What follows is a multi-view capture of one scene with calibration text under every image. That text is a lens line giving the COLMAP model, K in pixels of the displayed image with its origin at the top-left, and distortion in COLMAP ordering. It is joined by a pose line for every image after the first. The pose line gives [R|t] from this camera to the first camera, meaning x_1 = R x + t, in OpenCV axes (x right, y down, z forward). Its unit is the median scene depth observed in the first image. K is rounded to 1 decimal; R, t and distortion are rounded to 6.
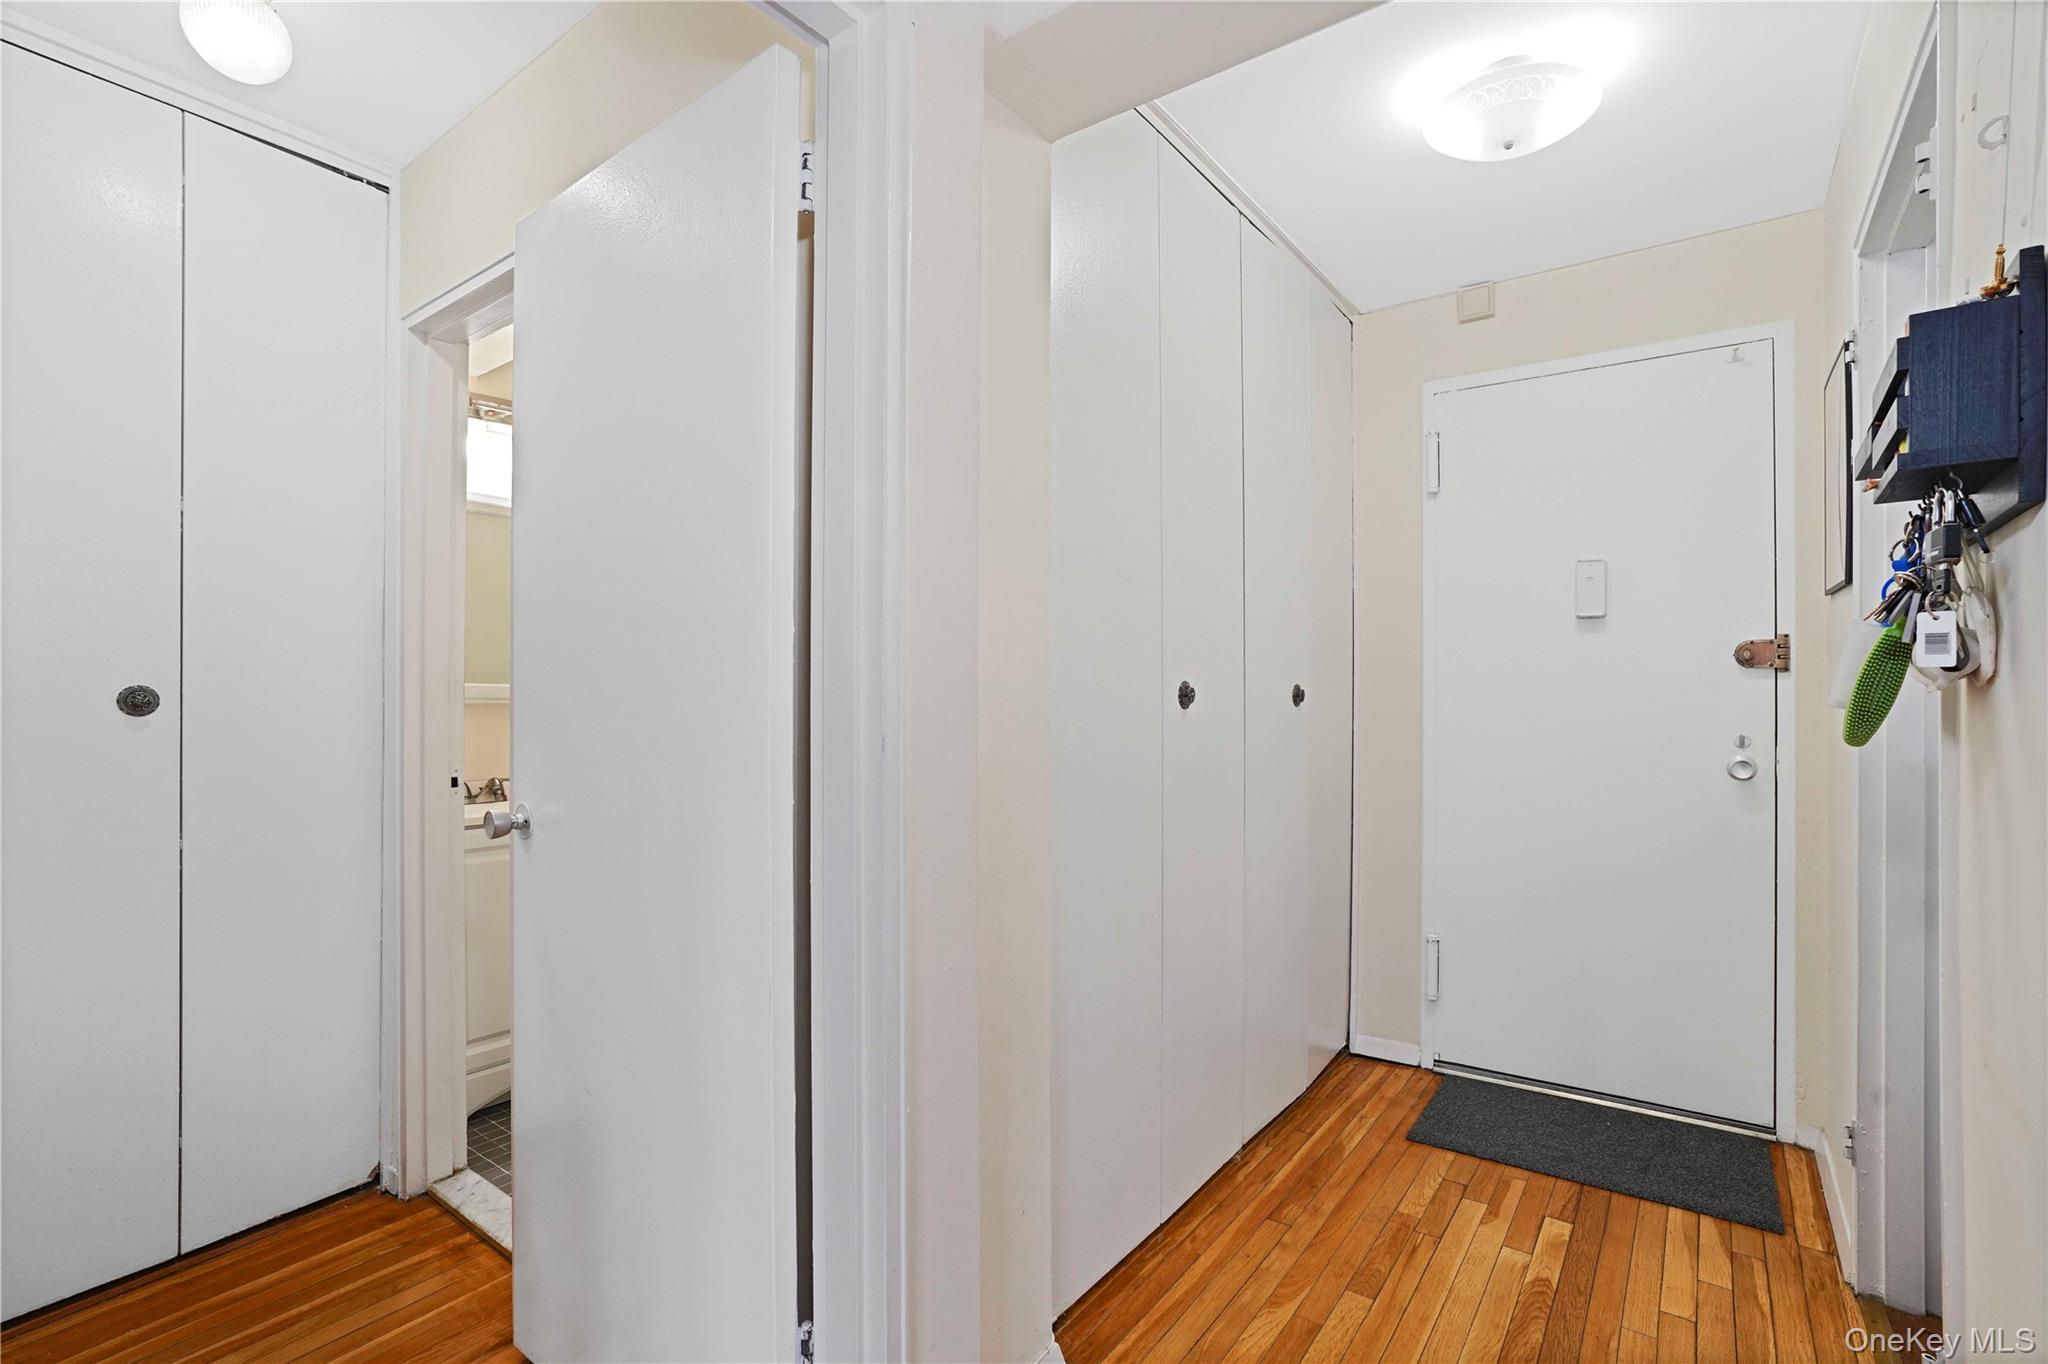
lens RADIAL K [[953.2, 0, 1047.5], [0, 953.2, 701.3], [0, 0, 1]] dist [-0.057766, 0.029444]
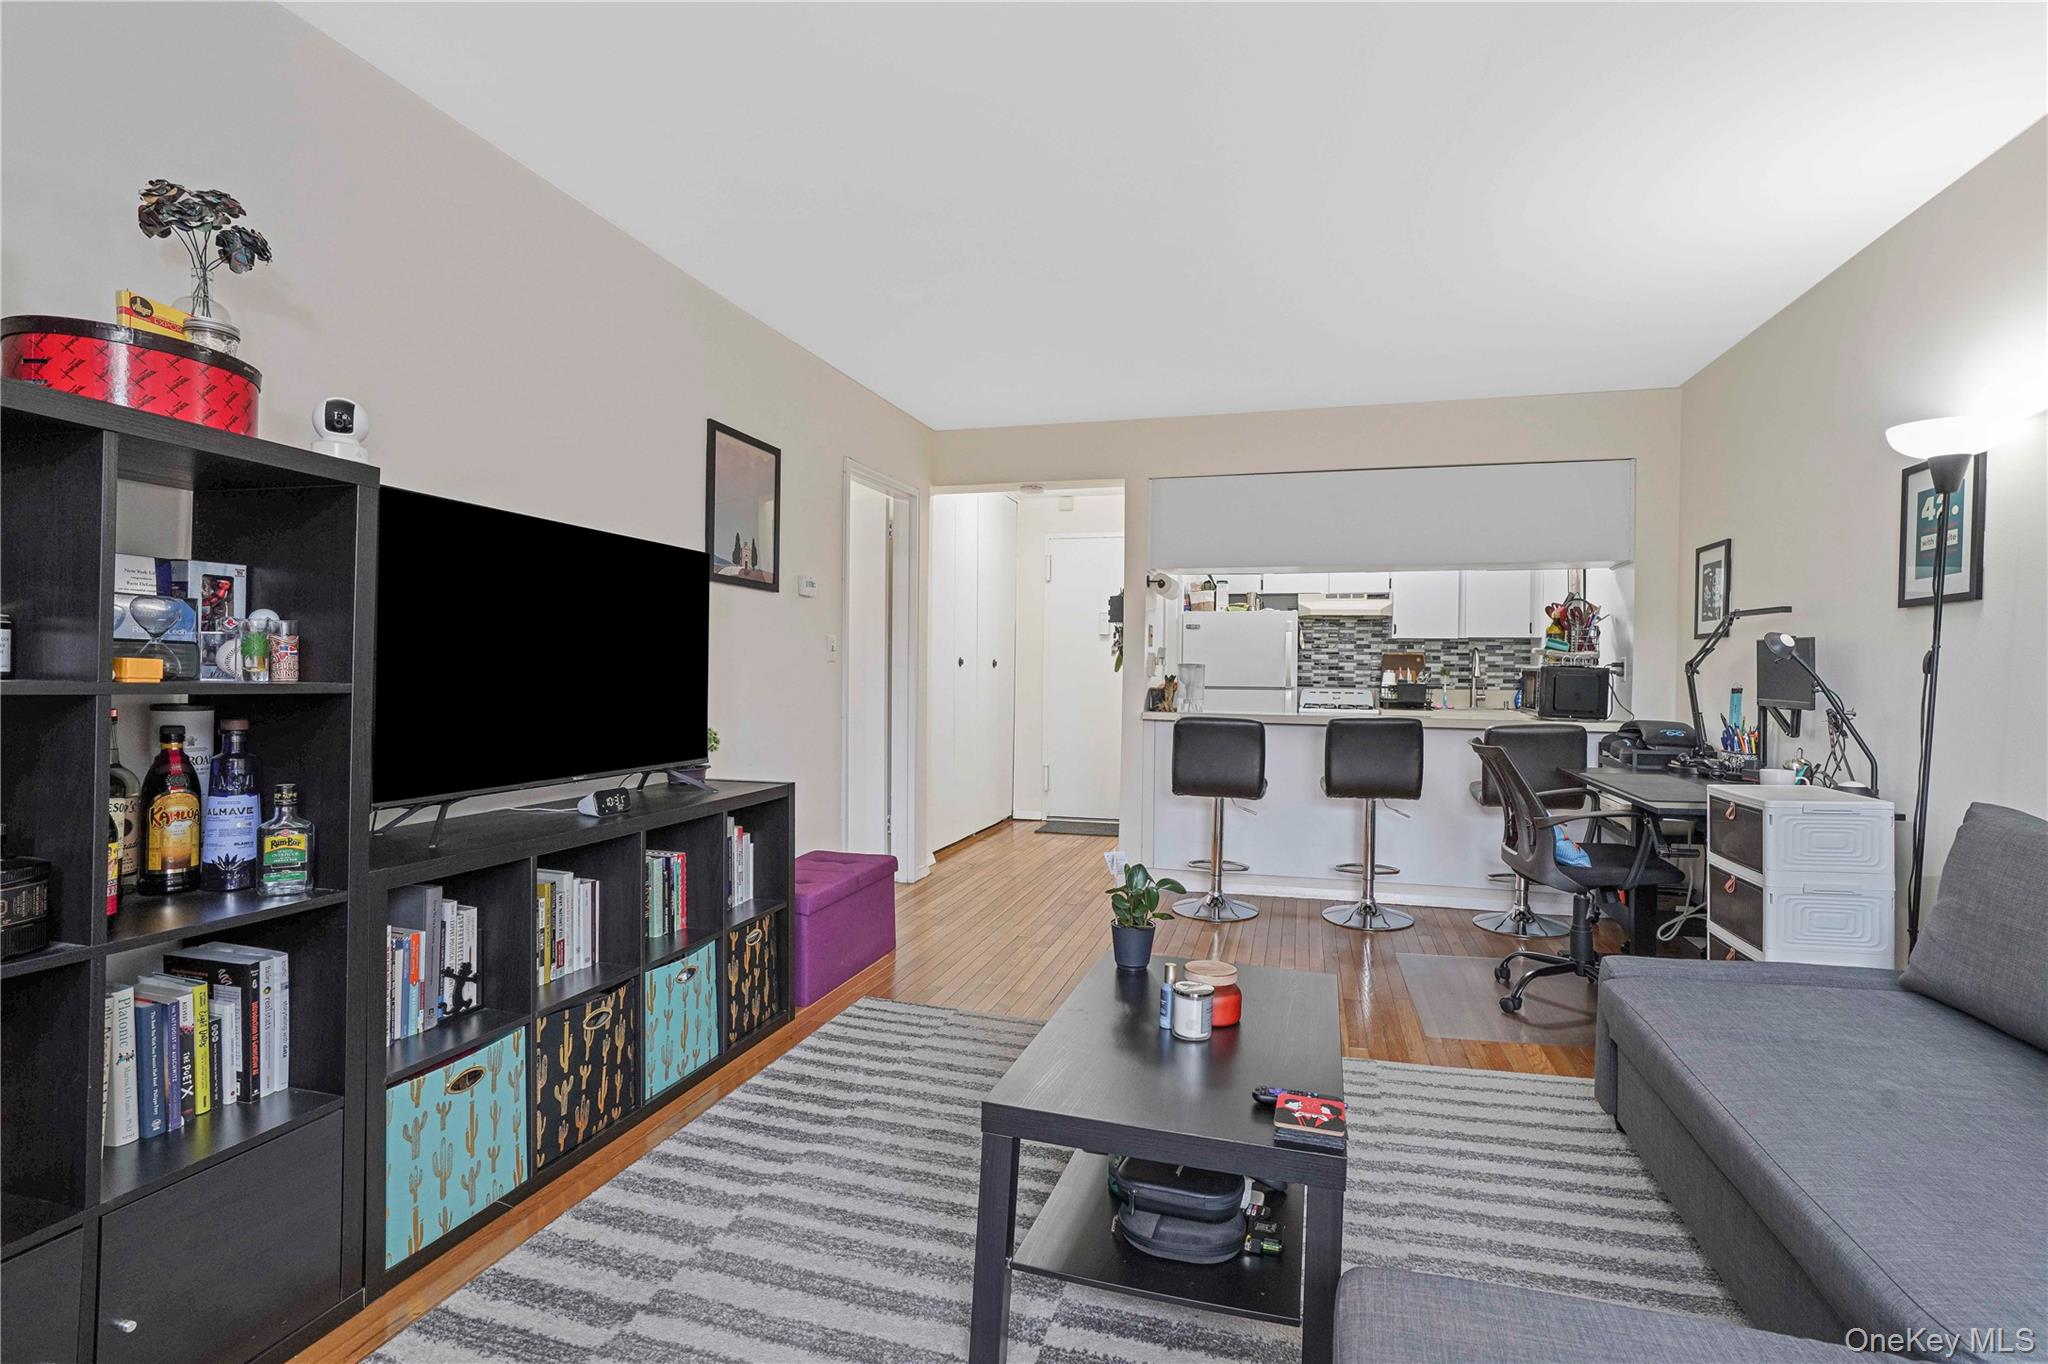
lens RADIAL K [[985.6, 0, 1029.1], [0, 985.6, 676.6], [0, 0, 1]] dist [-0.064875, 0.034039]
pose [[0.936780, 0.008981, 0.349803, -0.607072], [-0.008092, 0.999959, -0.004004, 0.041600], [-0.349825, 0.000920, 0.936815, -1.635286]]
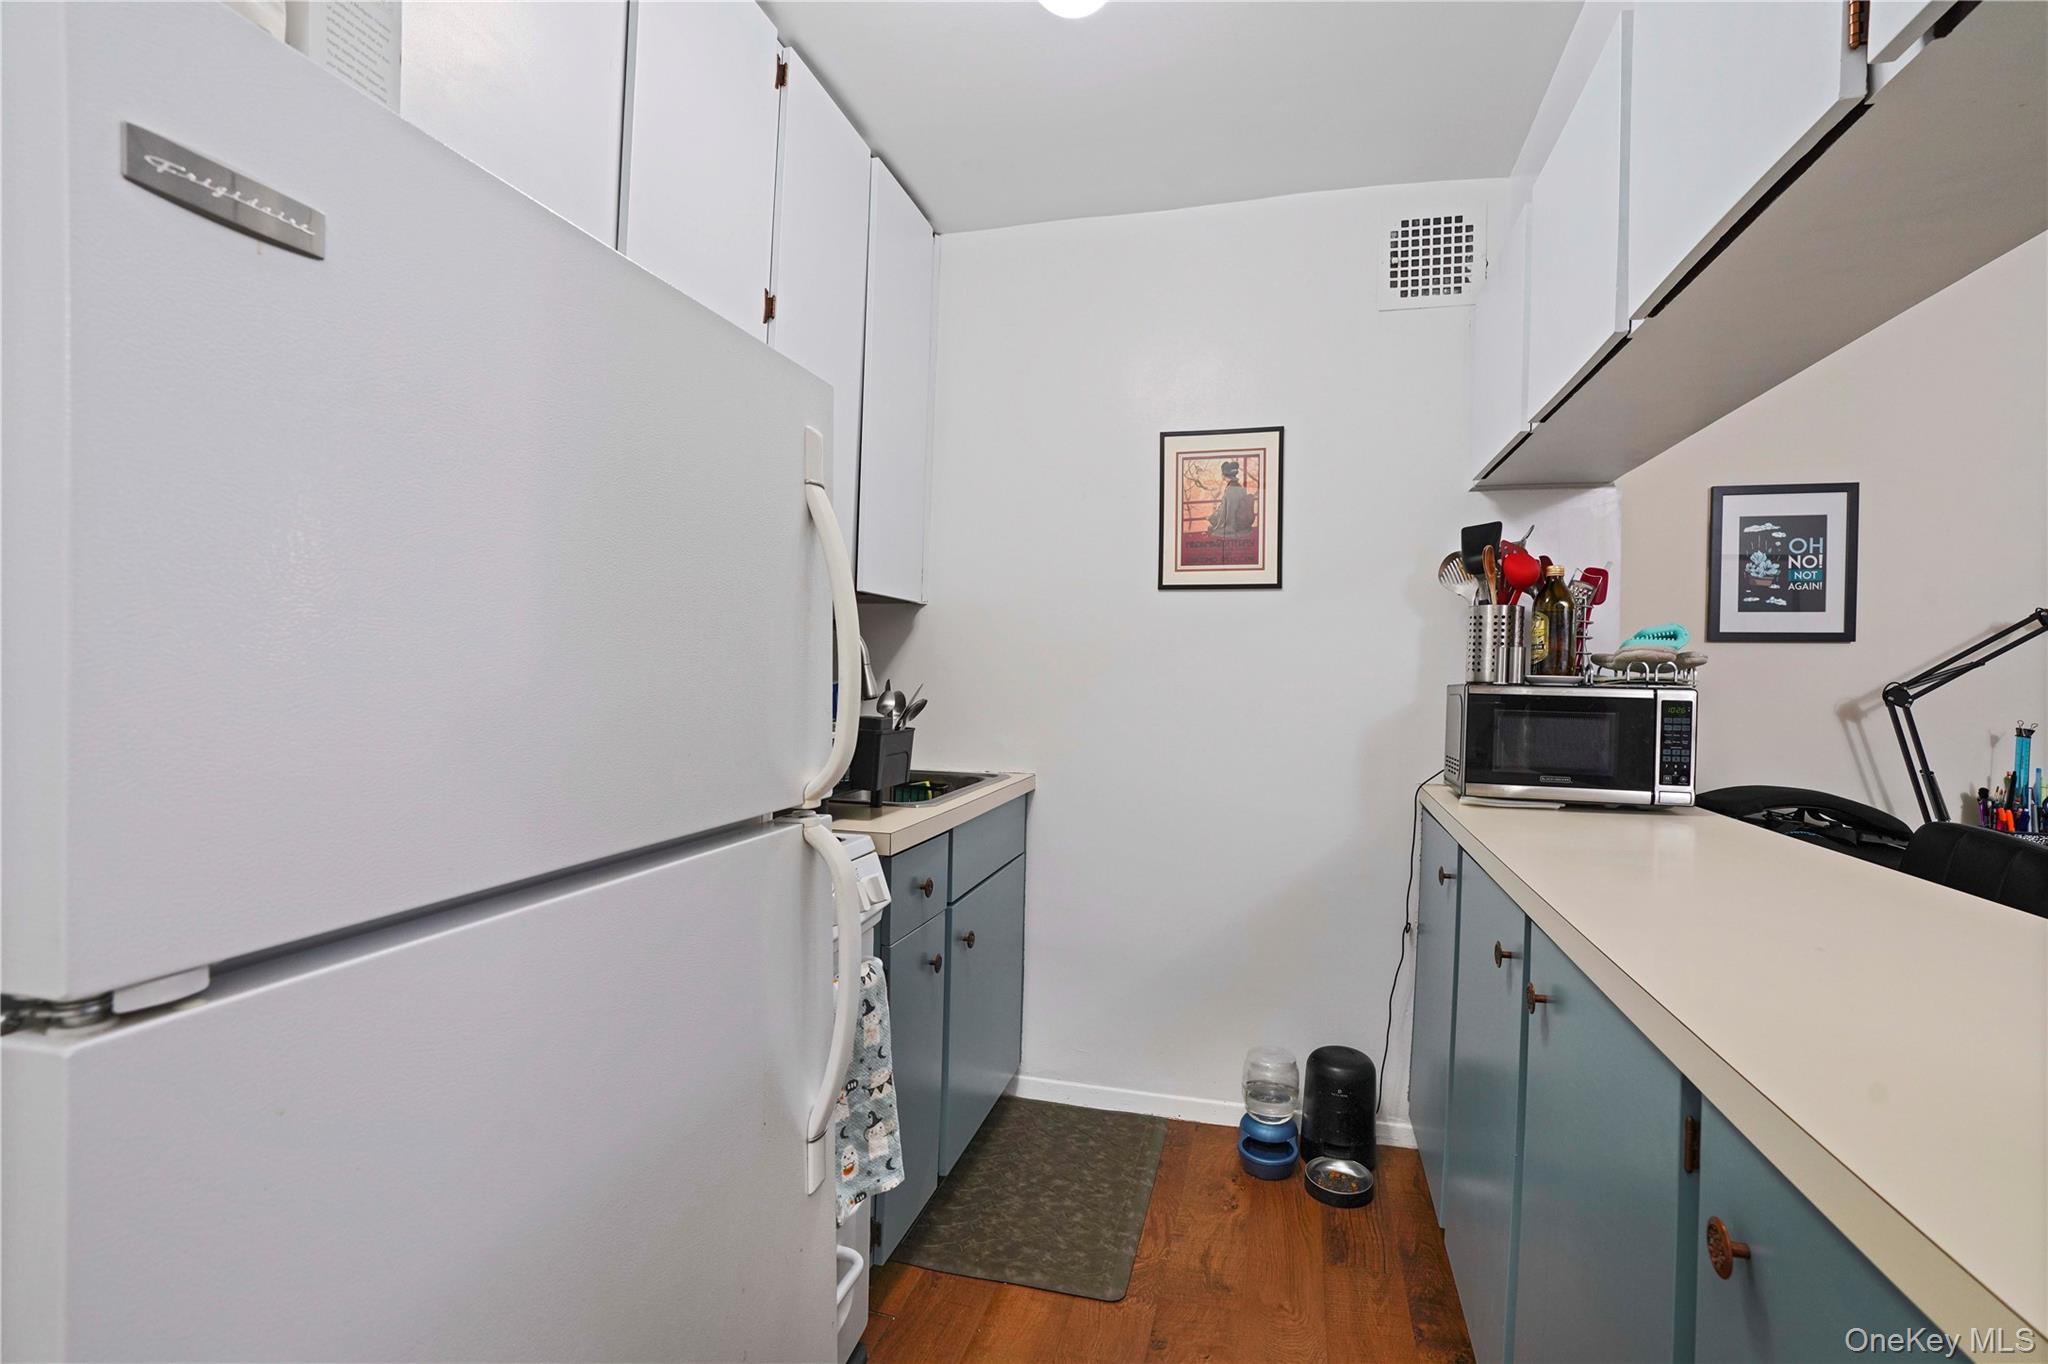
lens RADIAL K [[941.3, 0, 1039.5], [0, 941.3, 695.8], [0, 0, 1]] dist [-0.056747, 0.028511]
pose [[-0.363683, -0.028182, 0.931096, 0.493051], [-0.005056, 0.999587, 0.028280, -0.009132], [-0.931509, 0.005577, -0.363675, 0.651452]]
